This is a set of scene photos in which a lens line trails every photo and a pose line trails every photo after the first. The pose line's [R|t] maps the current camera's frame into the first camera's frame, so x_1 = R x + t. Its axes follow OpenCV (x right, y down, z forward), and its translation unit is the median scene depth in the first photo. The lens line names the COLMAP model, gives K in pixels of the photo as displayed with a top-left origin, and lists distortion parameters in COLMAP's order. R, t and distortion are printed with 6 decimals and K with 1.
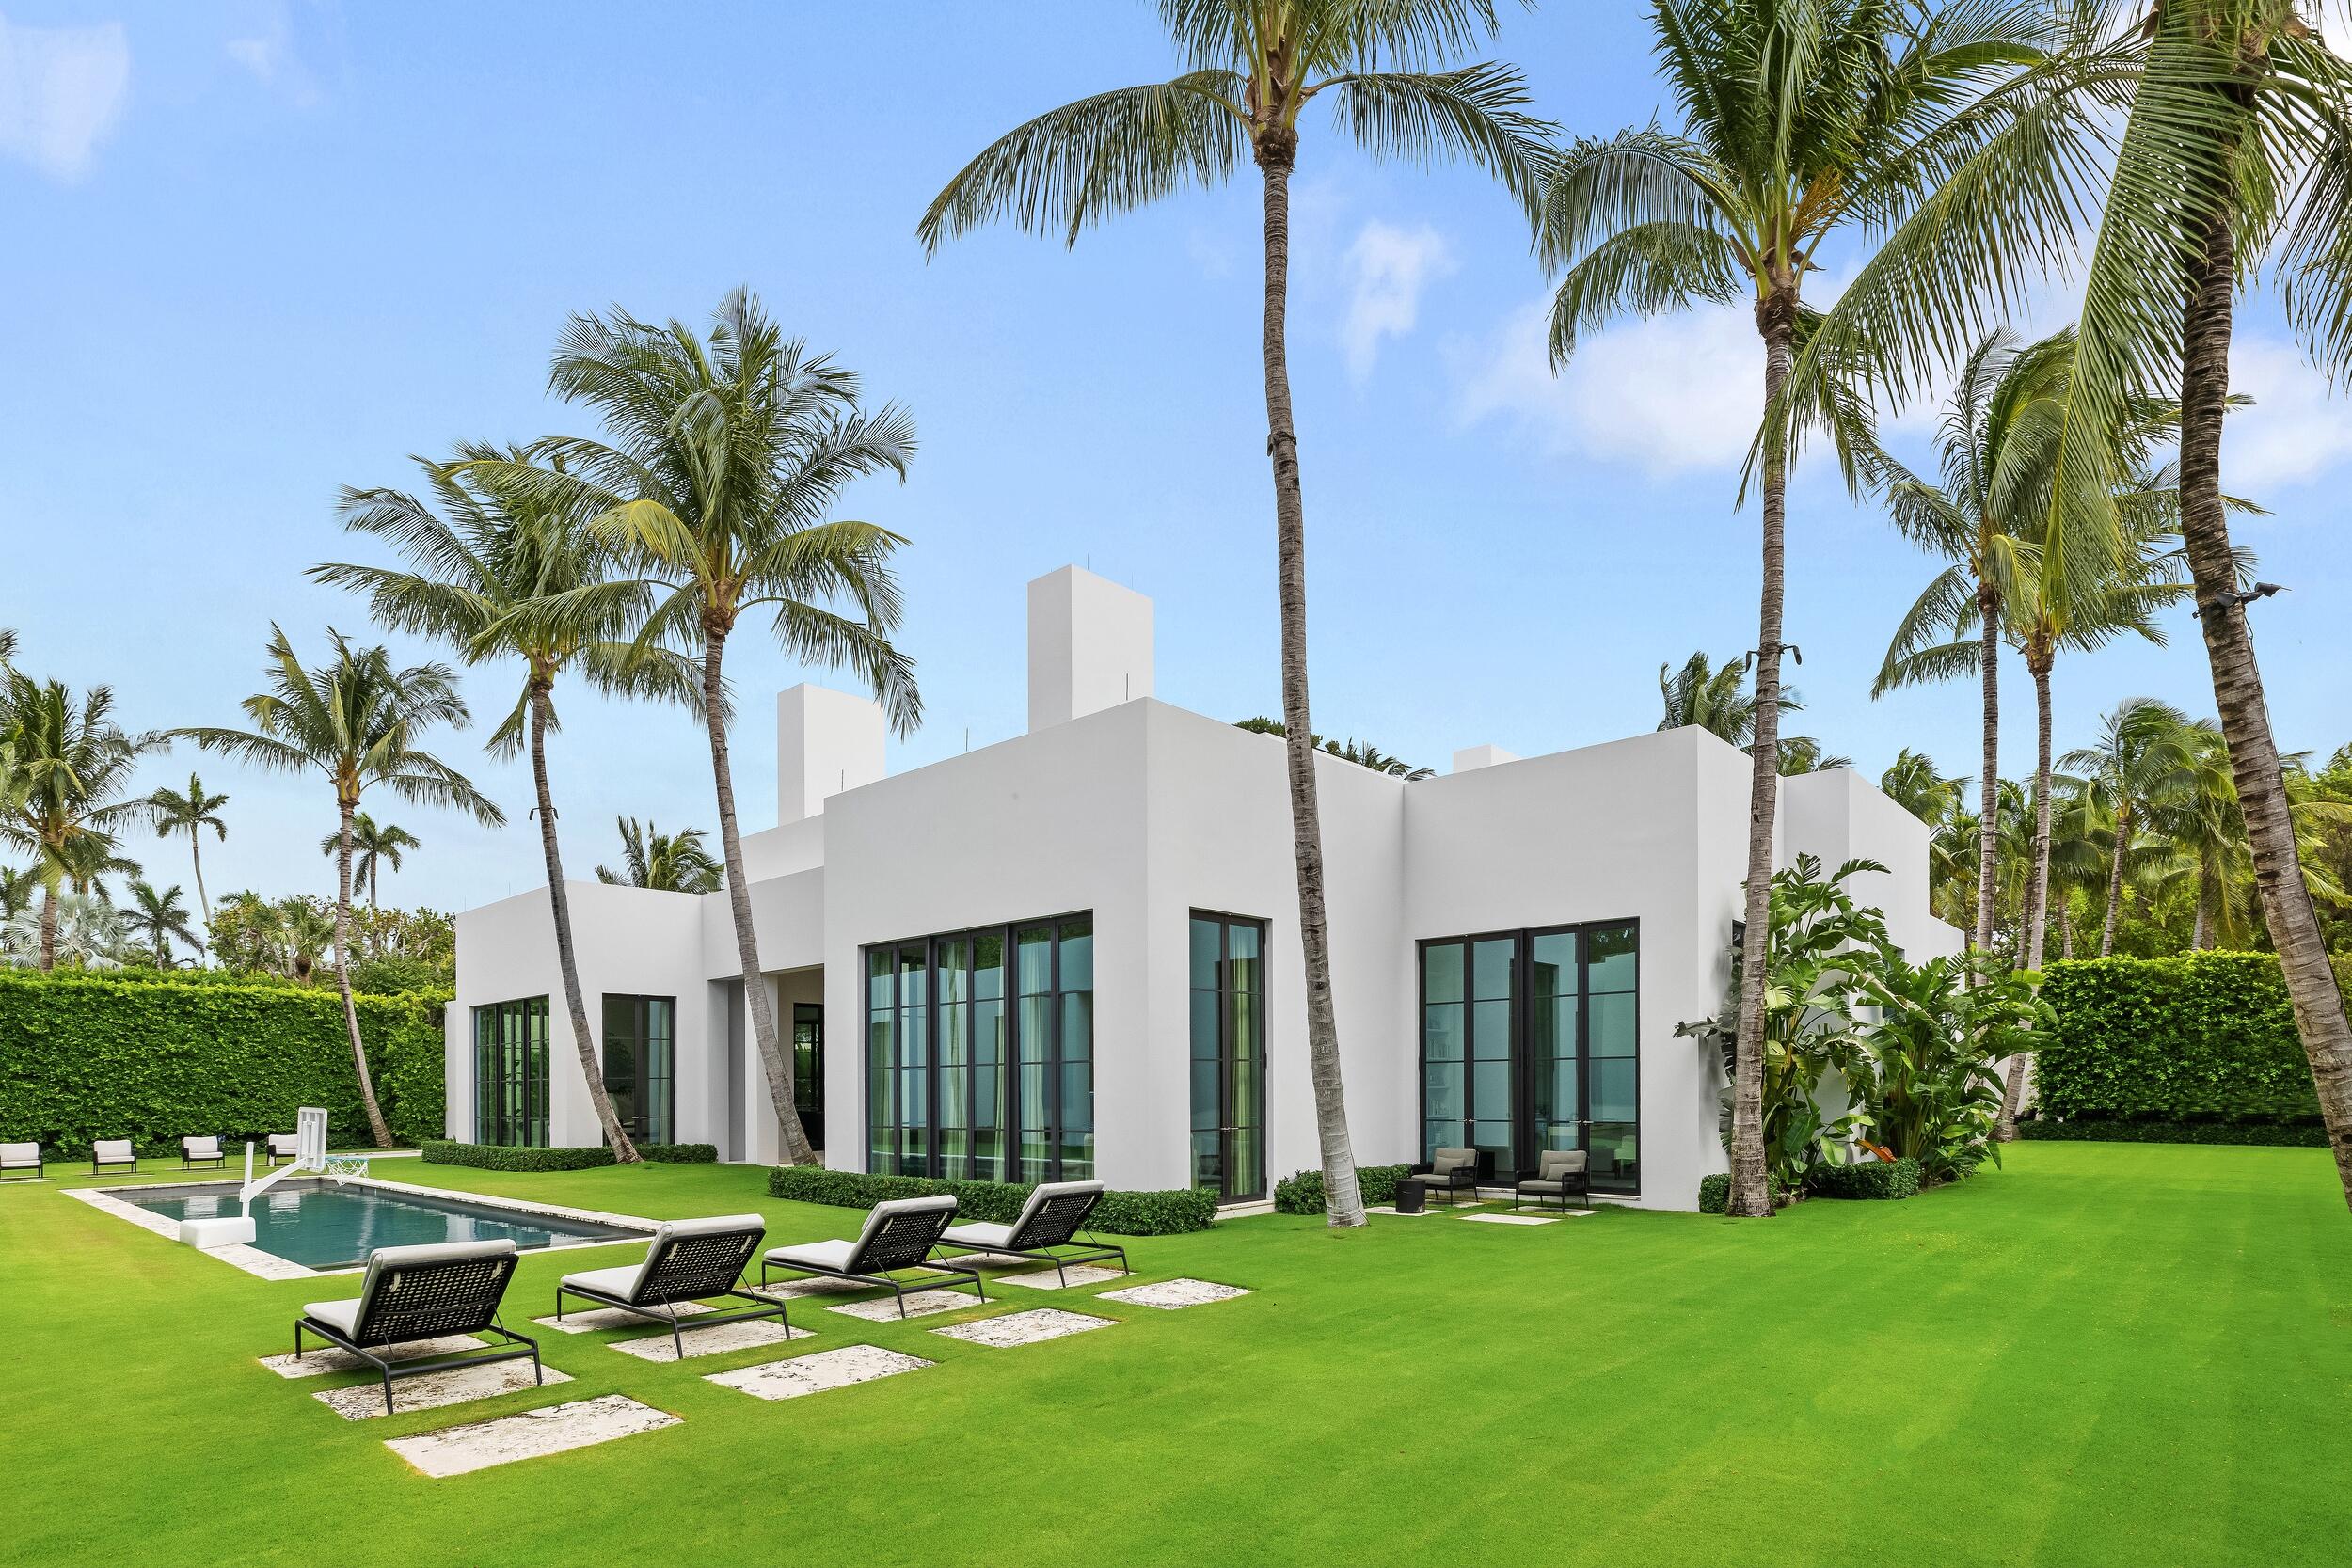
lens RADIAL K [[1163.8, 0, 1175.2], [0, 1163.8, 808.9], [0, 0, 1]] dist [-0.001079, -0.000361]
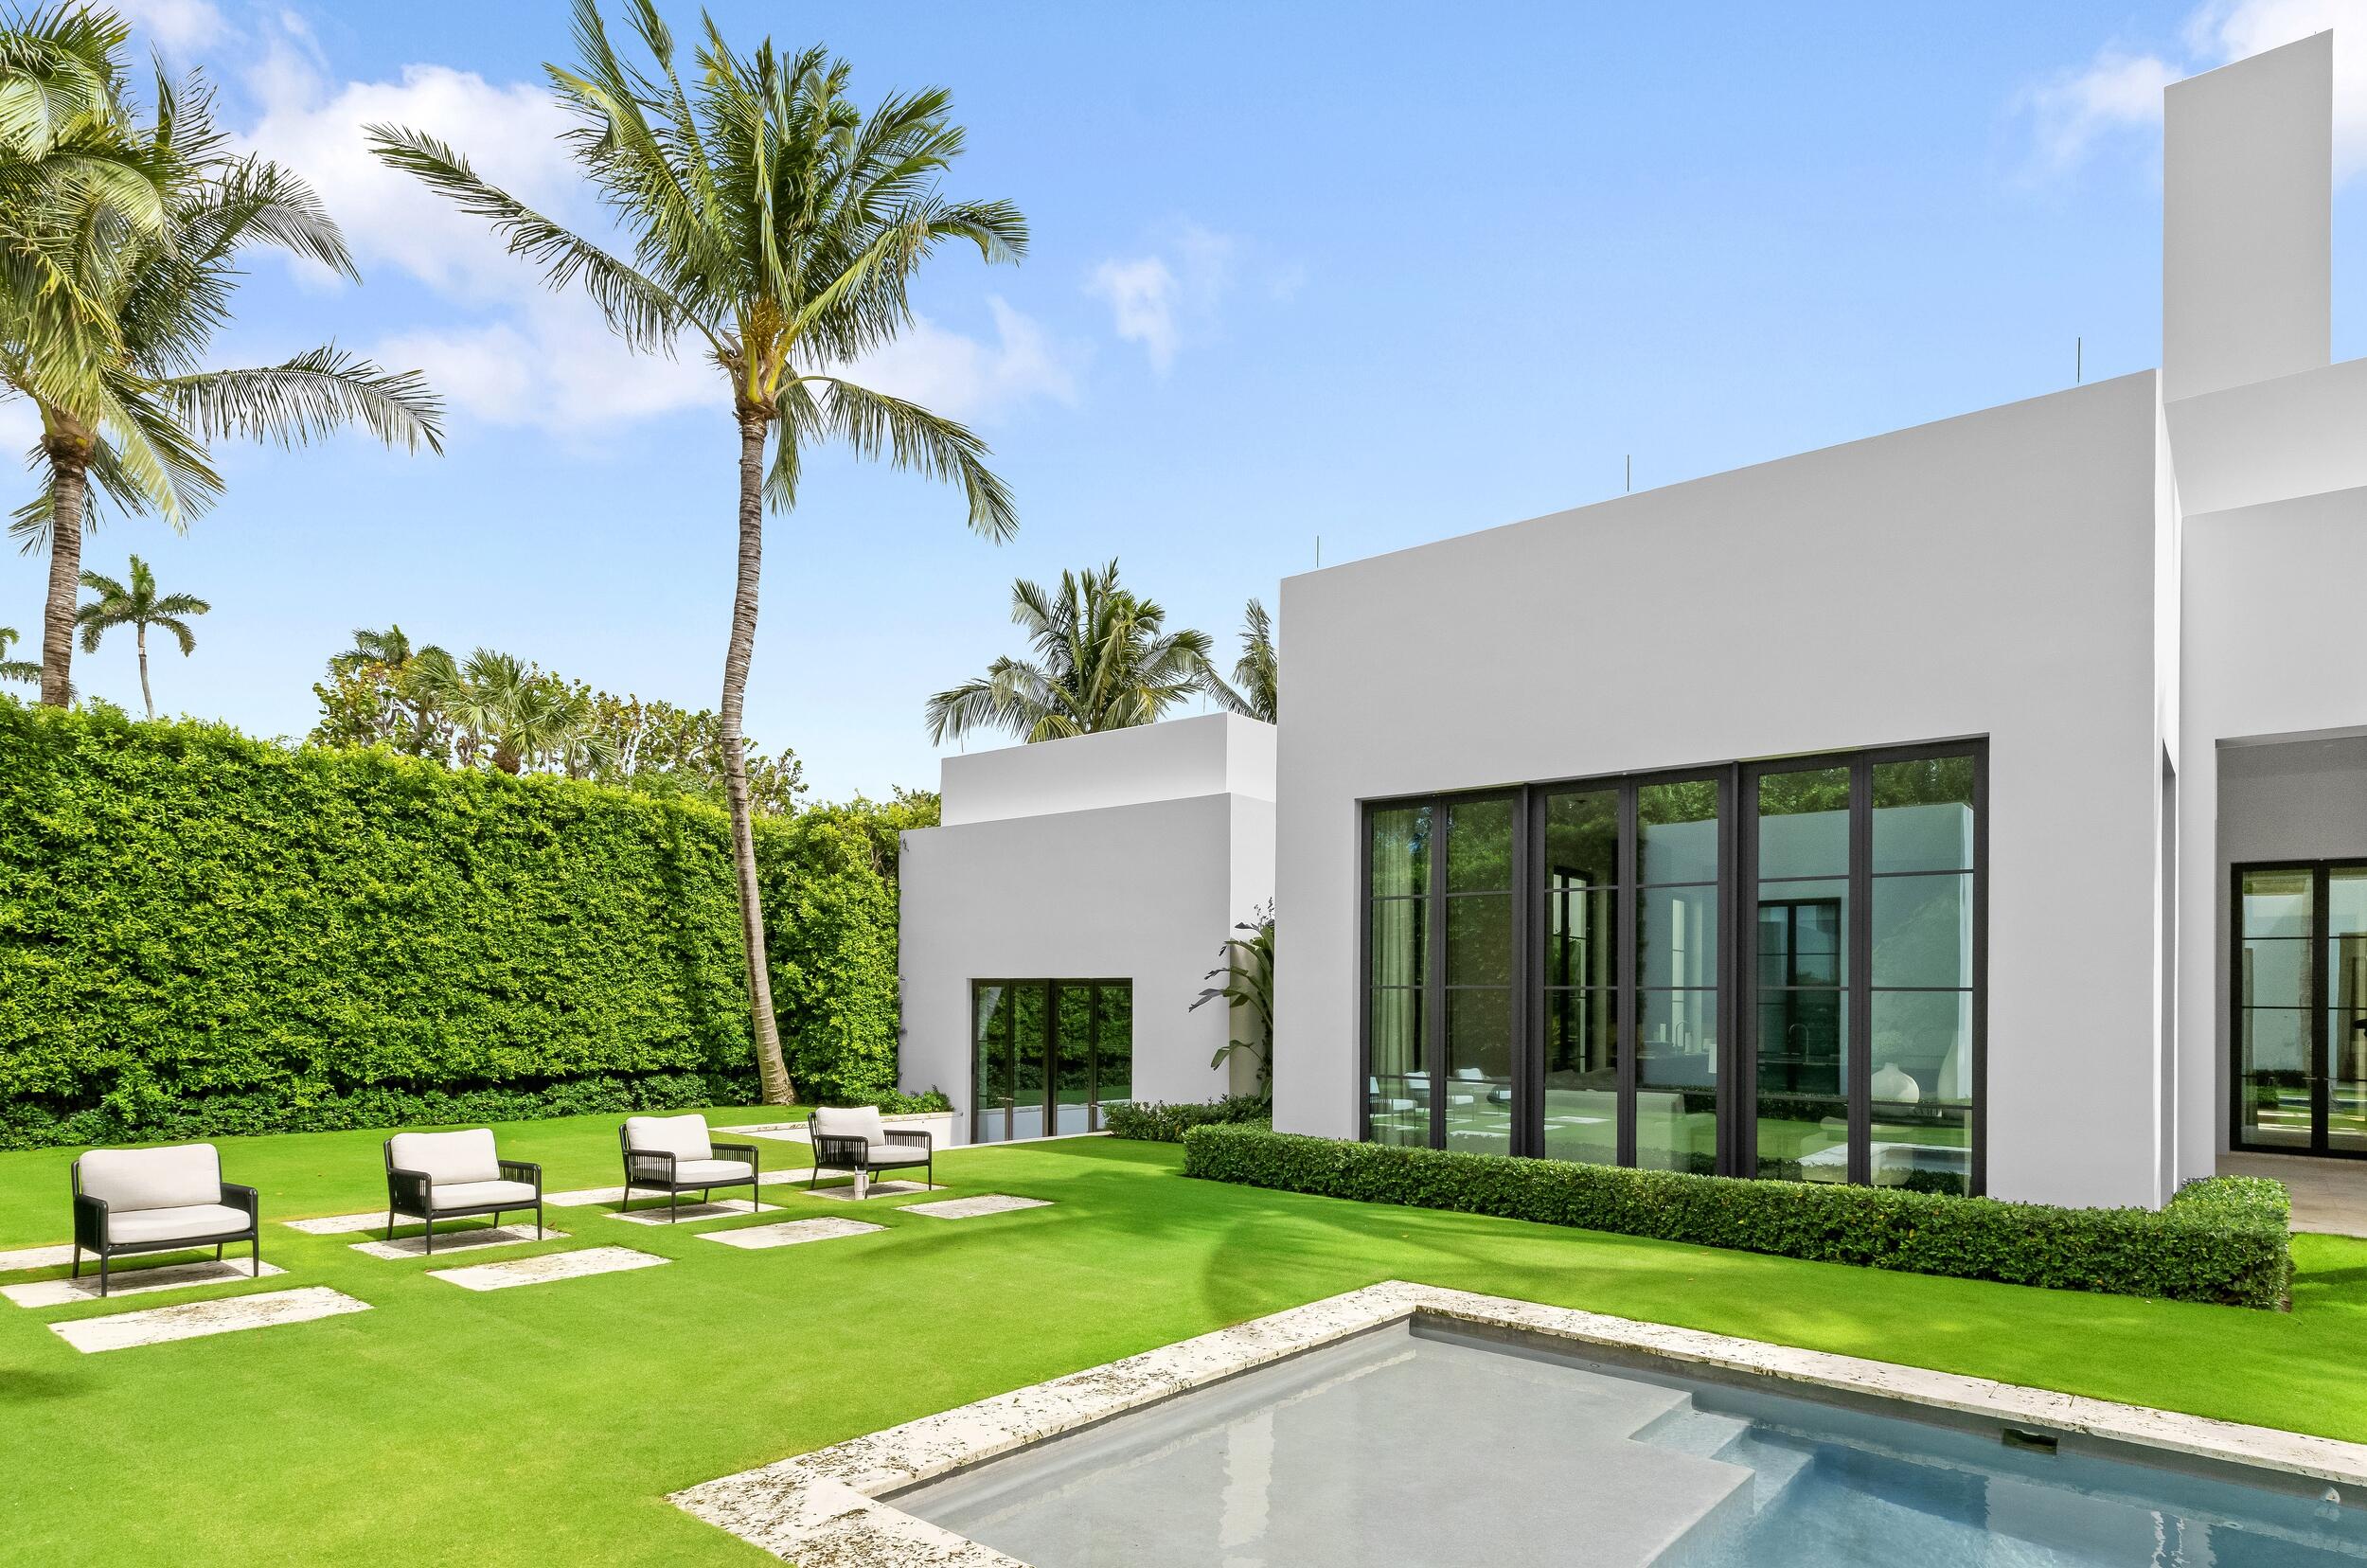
lens RADIAL K [[1068.3, 0, 1183.5], [0, 1068.3, 784.0], [0, 0, 1]] dist [0.000018, -0.000066]
pose [[0.991180, 0.057082, 0.119602, -0.593927], [-0.061082, 0.997680, 0.030044, 0.130718], [-0.117610, -0.037085, 0.992367, 0.542239]]
